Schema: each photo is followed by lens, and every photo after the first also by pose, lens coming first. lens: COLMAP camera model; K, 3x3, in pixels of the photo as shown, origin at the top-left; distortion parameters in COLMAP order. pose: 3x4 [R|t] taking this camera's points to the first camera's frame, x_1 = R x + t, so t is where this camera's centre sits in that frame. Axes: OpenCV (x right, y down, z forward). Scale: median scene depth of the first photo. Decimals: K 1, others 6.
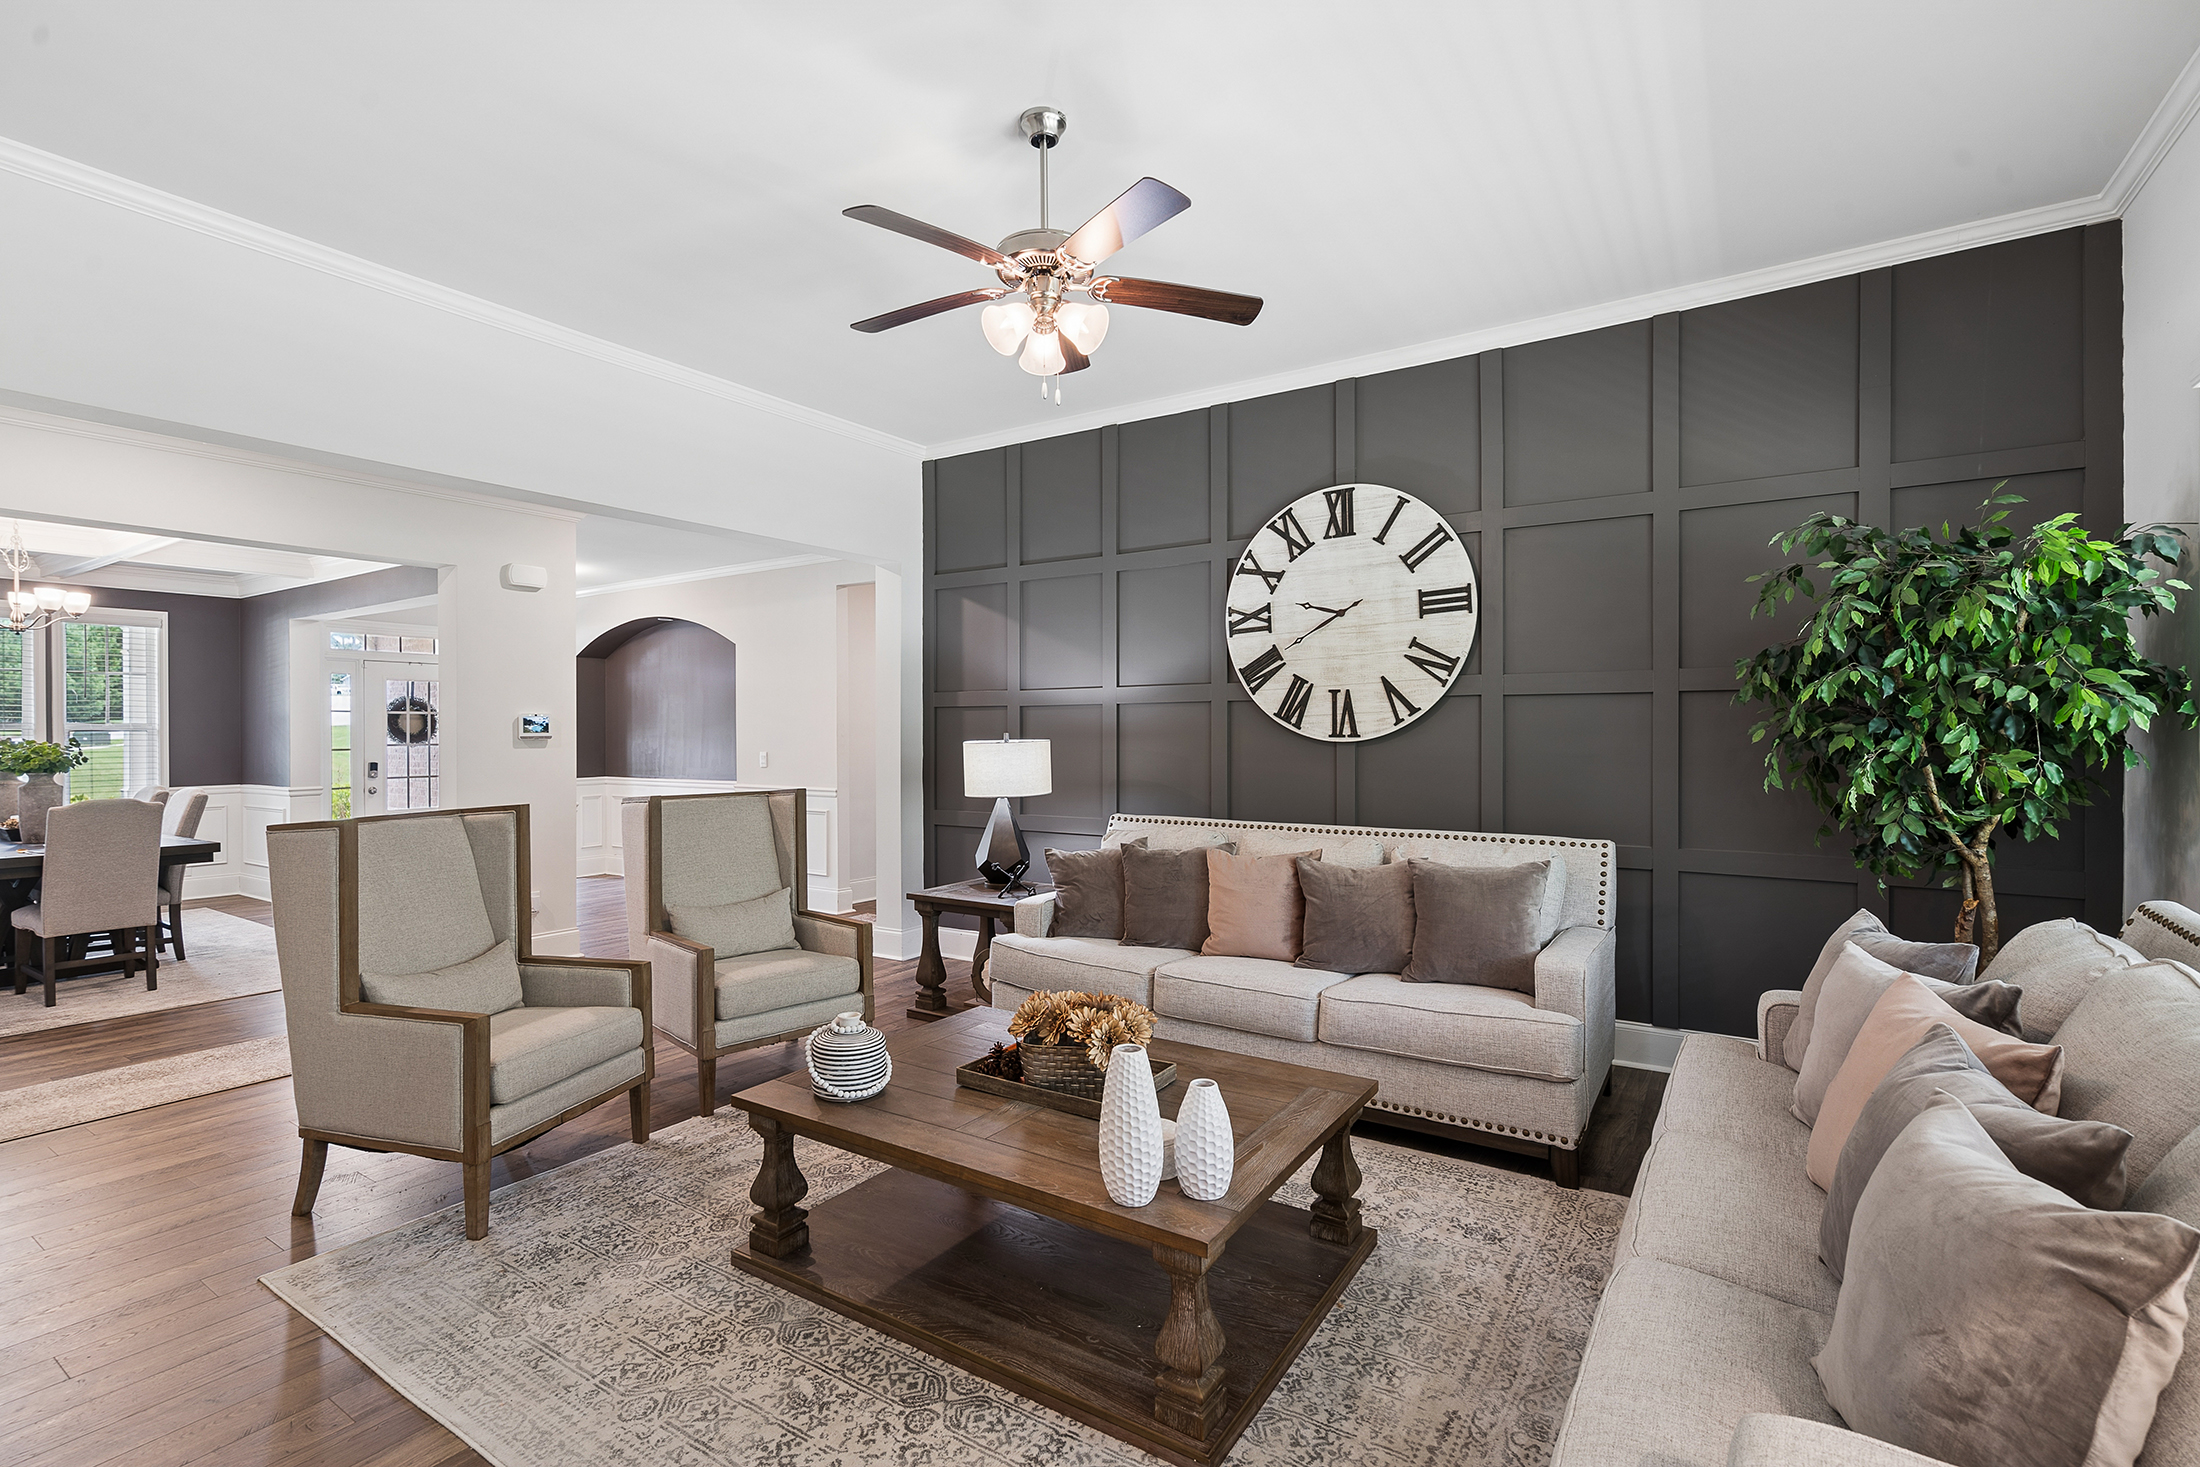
lens RADIAL K [[1006.7, 0, 1095.8], [0, 1006.7, 735.5], [0, 0, 1]] dist [-0.002231, 0.001255]
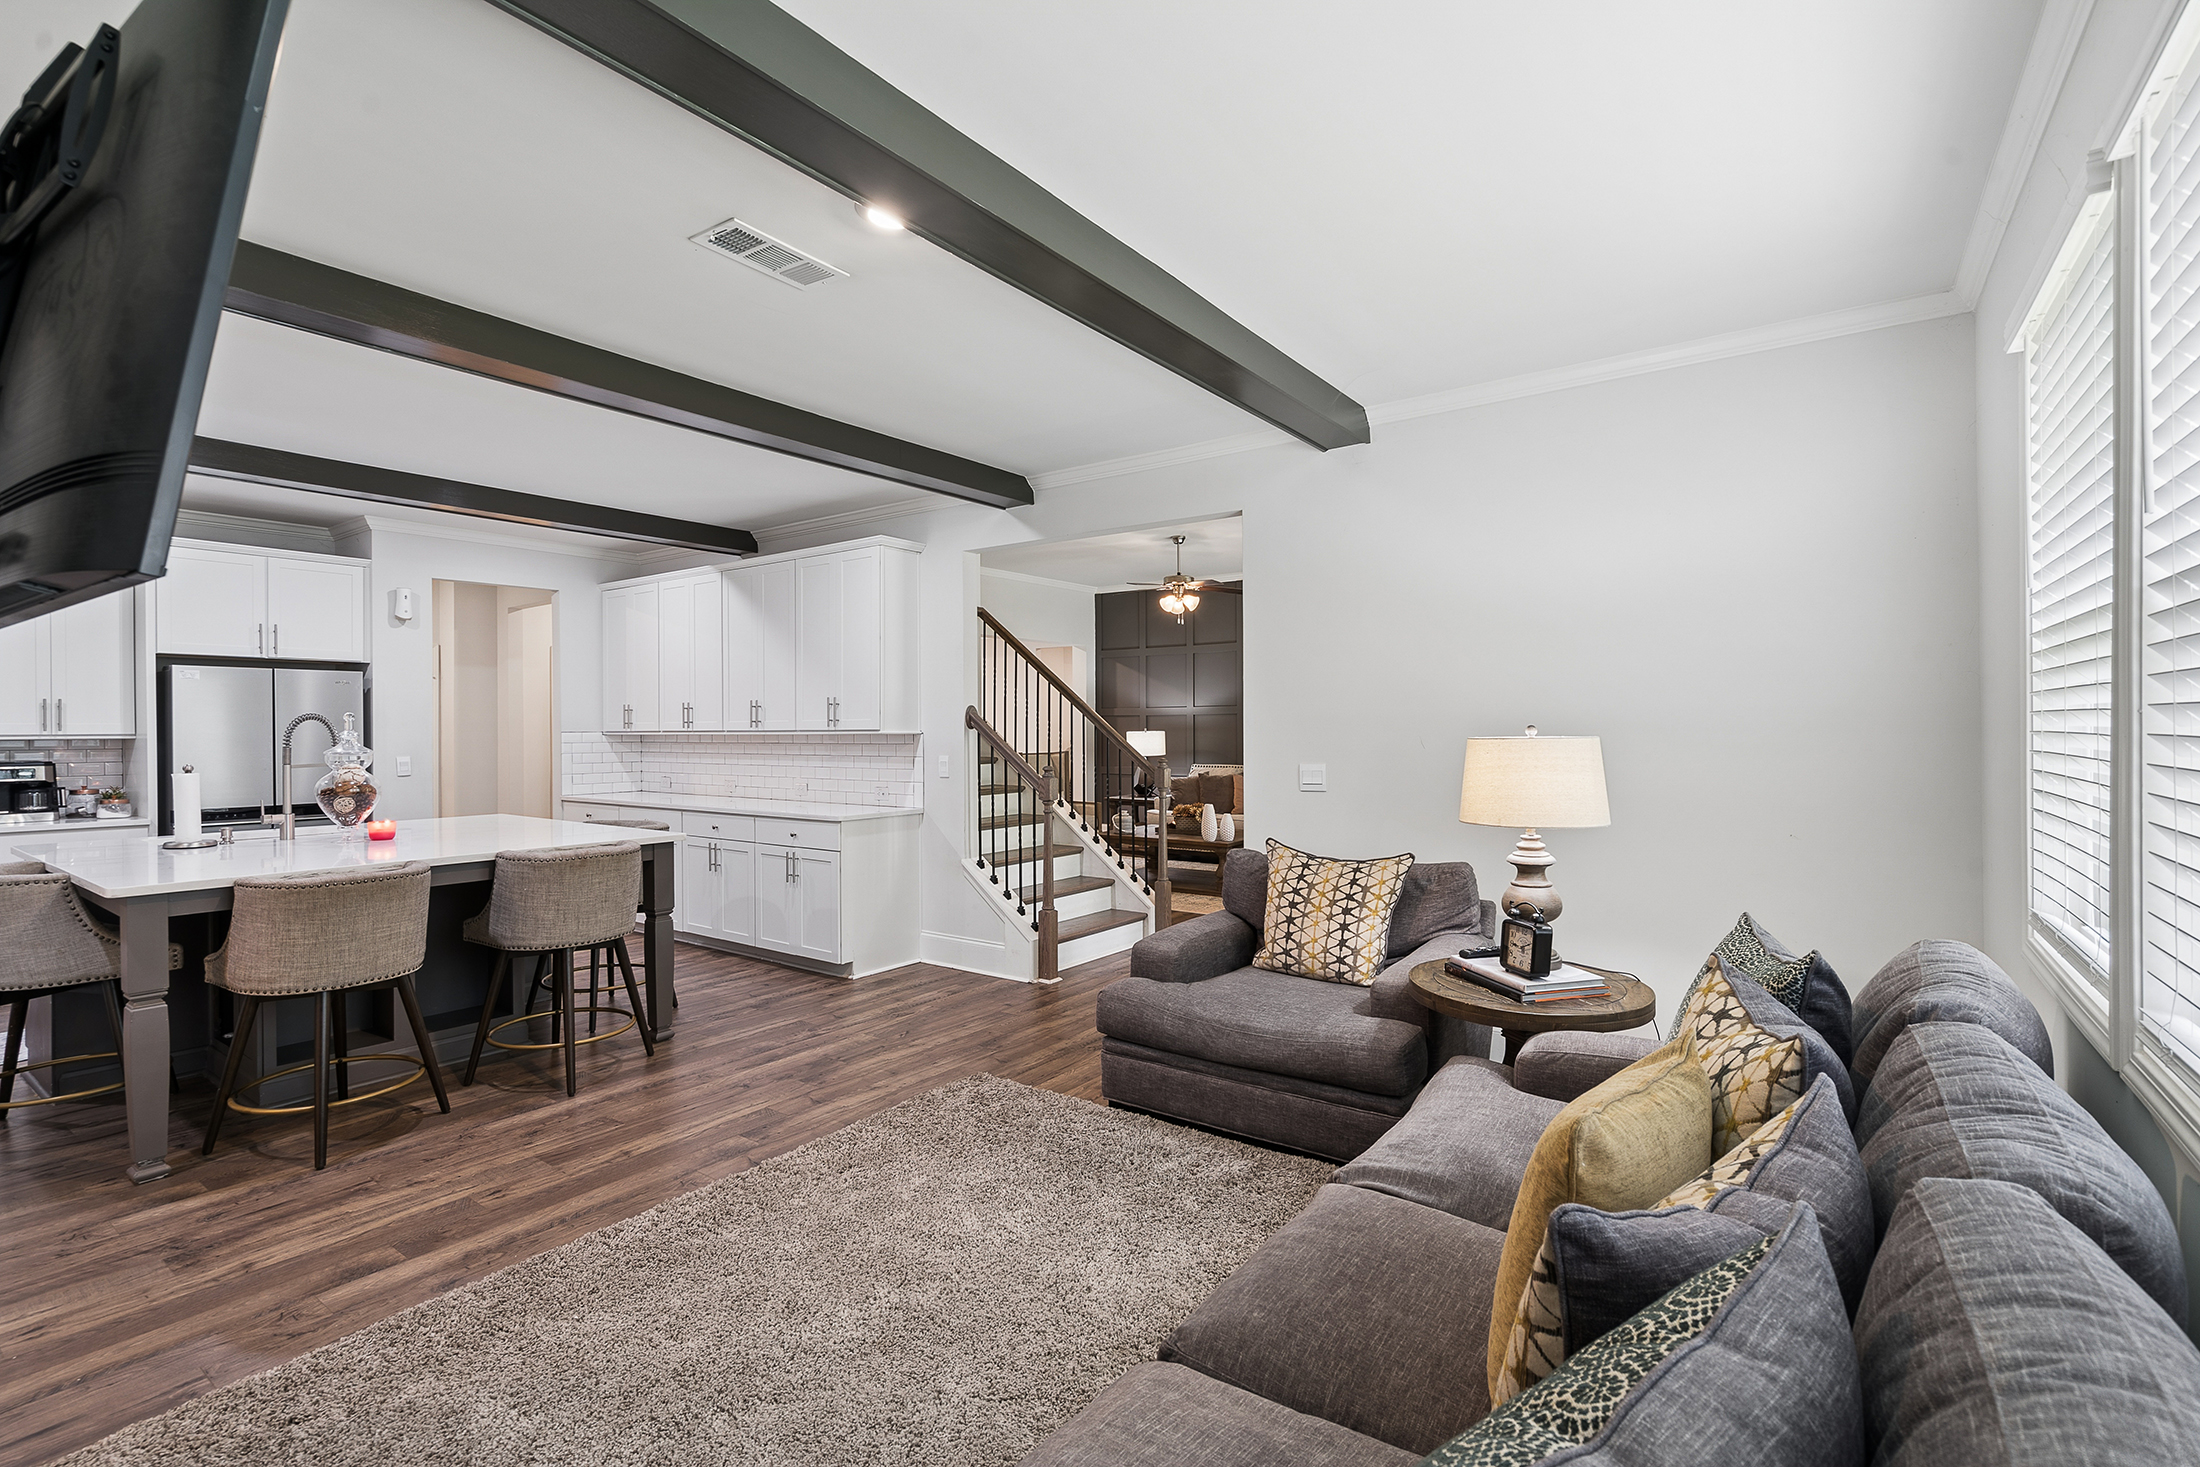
lens RADIAL K [[1006.7, 0, 1103.3], [0, 1006.7, 733.1], [0, 0, 1]] dist [-0.002231, 0.001255]
pose [[0.999336, -0.001261, -0.036422, -0.100463], [0.001200, 0.999998, -0.001715, 0.012506], [0.036424, 0.001671, 0.999335, -1.257990]]
